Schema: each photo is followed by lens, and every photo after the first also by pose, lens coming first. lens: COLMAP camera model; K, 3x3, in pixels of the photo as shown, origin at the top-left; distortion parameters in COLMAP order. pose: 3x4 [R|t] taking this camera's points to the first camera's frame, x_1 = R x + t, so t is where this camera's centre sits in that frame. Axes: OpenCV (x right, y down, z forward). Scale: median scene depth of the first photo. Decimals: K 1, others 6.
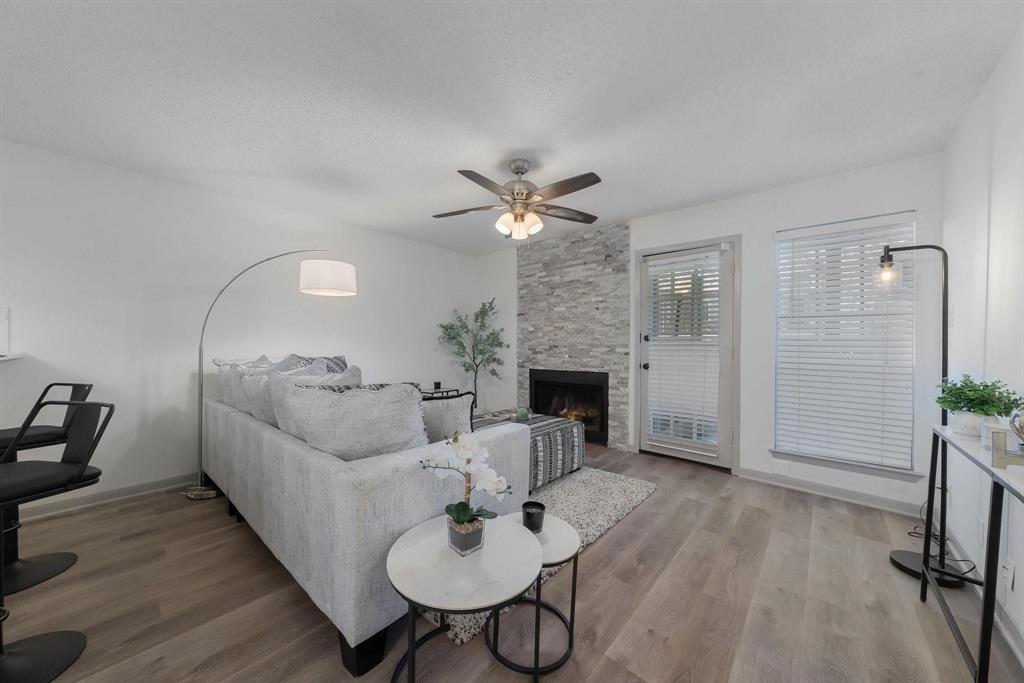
lens RADIAL K [[355.0, 0, 509.9], [0, 355.0, 348.2], [0, 0, 1]] dist [-0.000530, -0.000583]
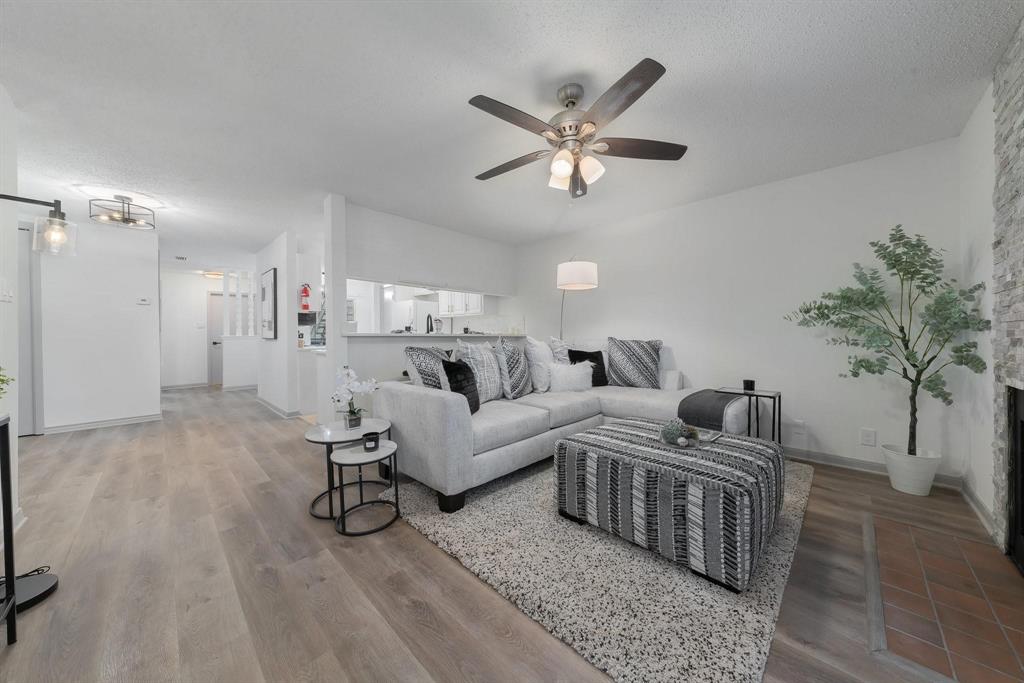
lens RADIAL K [[344.9, 0, 510.5], [0, 344.9, 336.7], [0, 0, 1]] dist [-0.002770, 0.001056]
pose [[-0.047782, -0.000662, -0.998858, 0.518010], [-0.012341, 0.999924, -0.000073, 0.015618], [0.998782, 0.012324, -0.047787, 0.586387]]
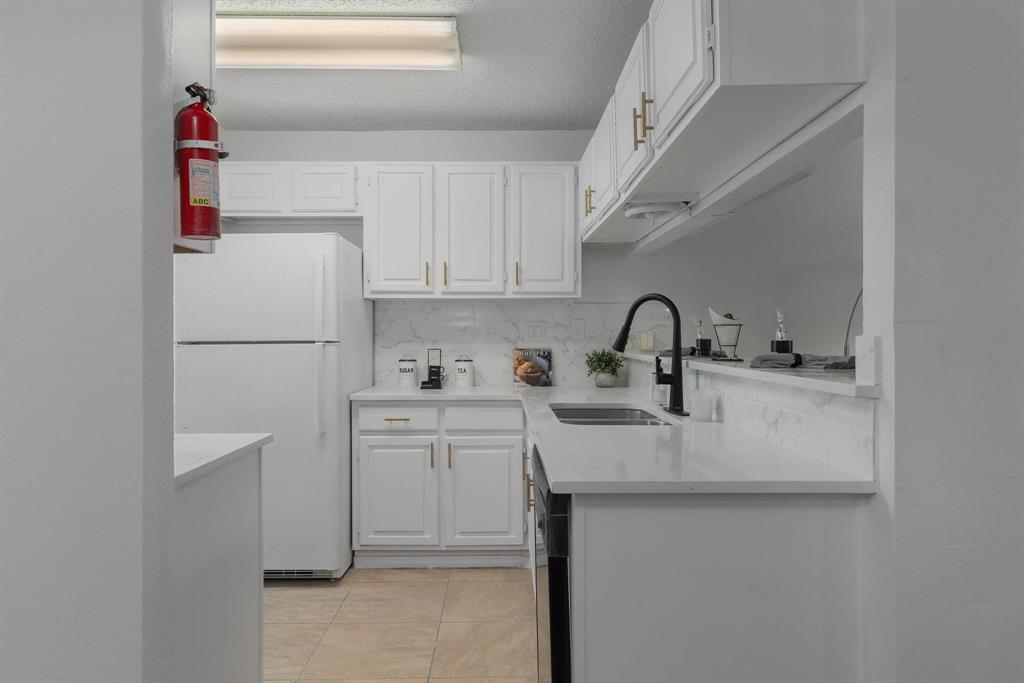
lens RADIAL K [[654.1, 0, 506.7], [0, 654.1, 336.1], [0, 0, 1]] dist [0.004995, -0.000857]
pose [[0.665762, -0.002486, -0.746160, -0.231804], [-0.002857, 0.999979, -0.005881, -0.010852], [0.746158, 0.006047, 0.665741, -0.291256]]
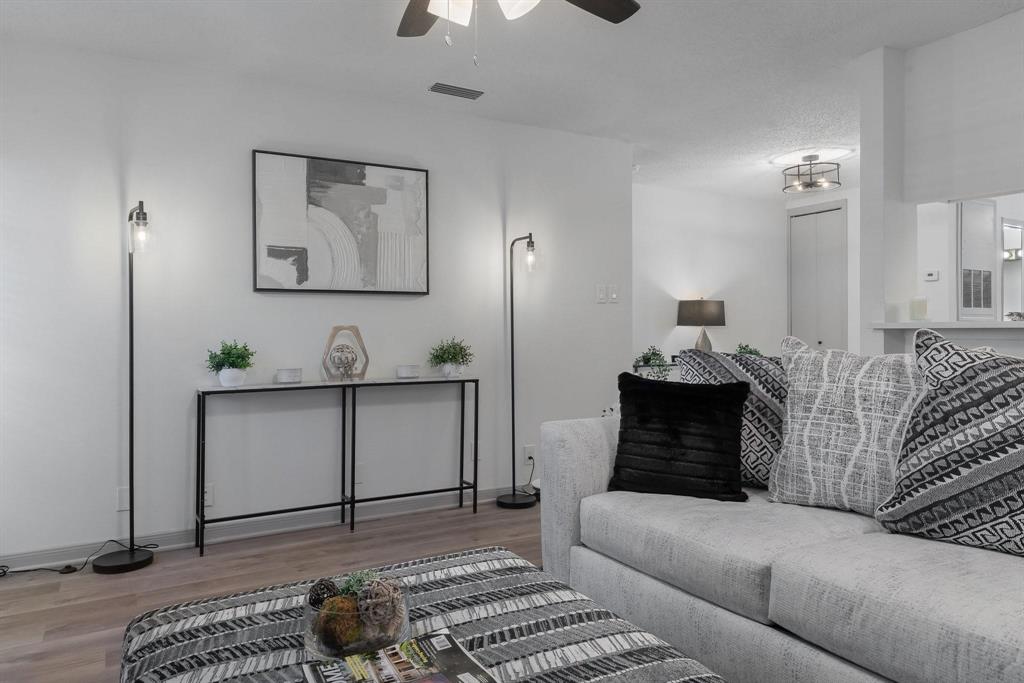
lens RADIAL K [[704.9, 0, 505.3], [0, 704.9, 320.9], [0, 0, 1]] dist [0.006997, -0.002249]
pose [[-0.948166, 0.007888, 0.317678, -0.155982], [0.007726, 0.999969, -0.001770, 0.007001], [-0.317682, 0.000776, -0.948197, 1.107963]]
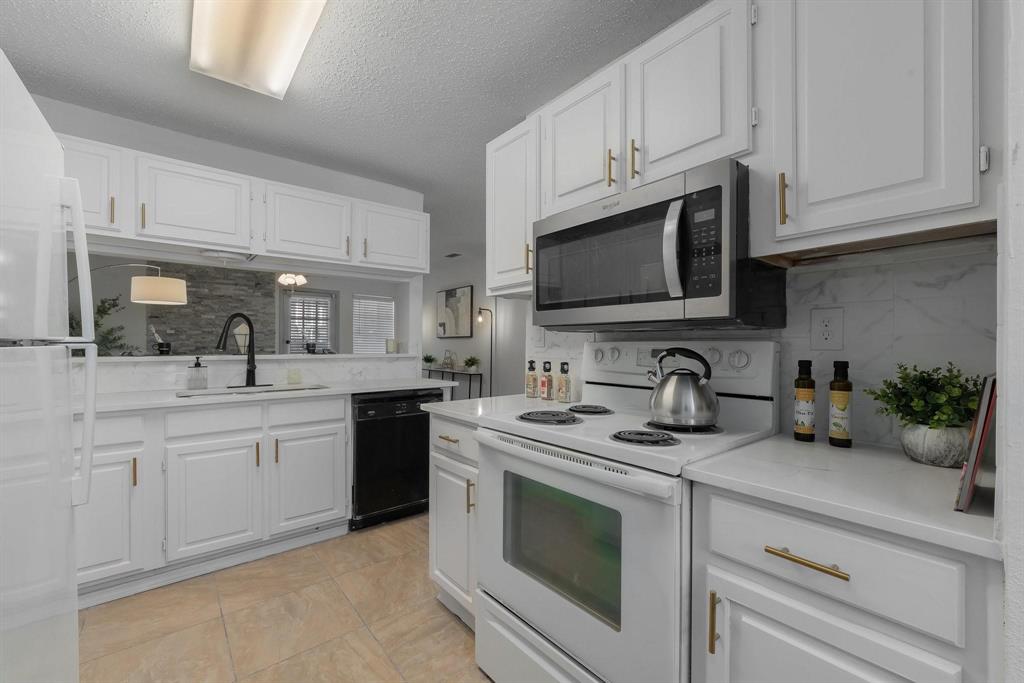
lens RADIAL K [[425.9, 0, 508.3], [0, 425.9, 344.7], [0, 0, 1]] dist [-0.003263, 0.001222]
pose [[0.171086, 0.001097, 0.985256, -1.208193], [0.008335, 0.999962, -0.002560, -0.003333], [-0.985221, 0.008650, 0.171070, -0.269144]]
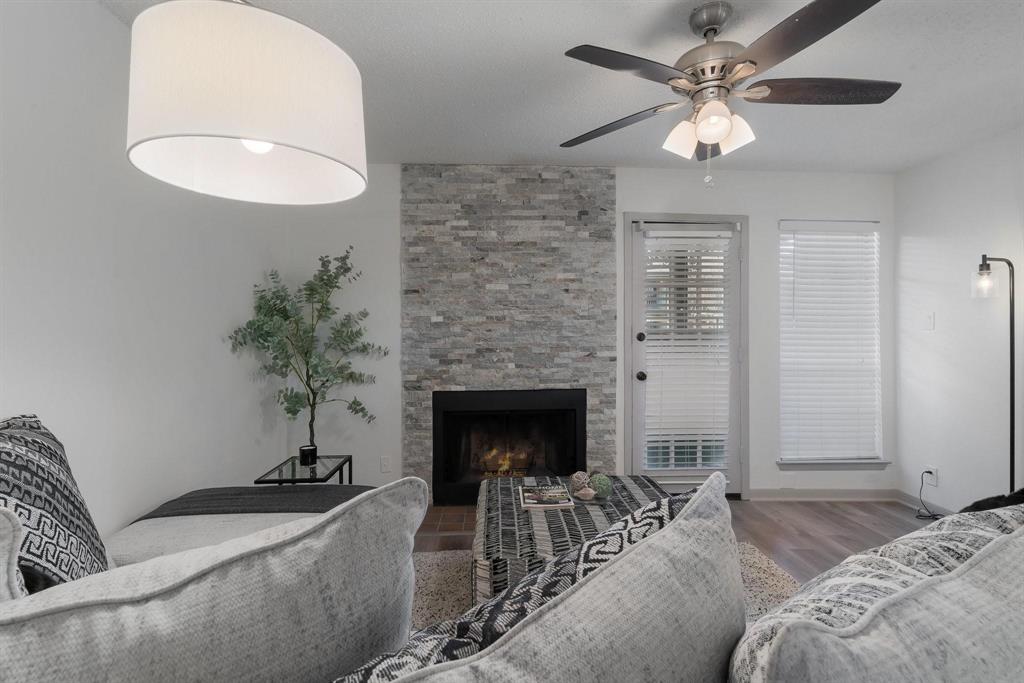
lens RADIAL K [[483.1, 0, 506.5], [0, 483.1, 326.2], [0, 0, 1]] dist [0.010418, -0.004629]
pose [[0.712345, 0.002865, 0.701824, -0.453849], [0.014472, 0.999719, -0.018770, -0.031858], [-0.701680, 0.023528, 0.712103, 0.455015]]
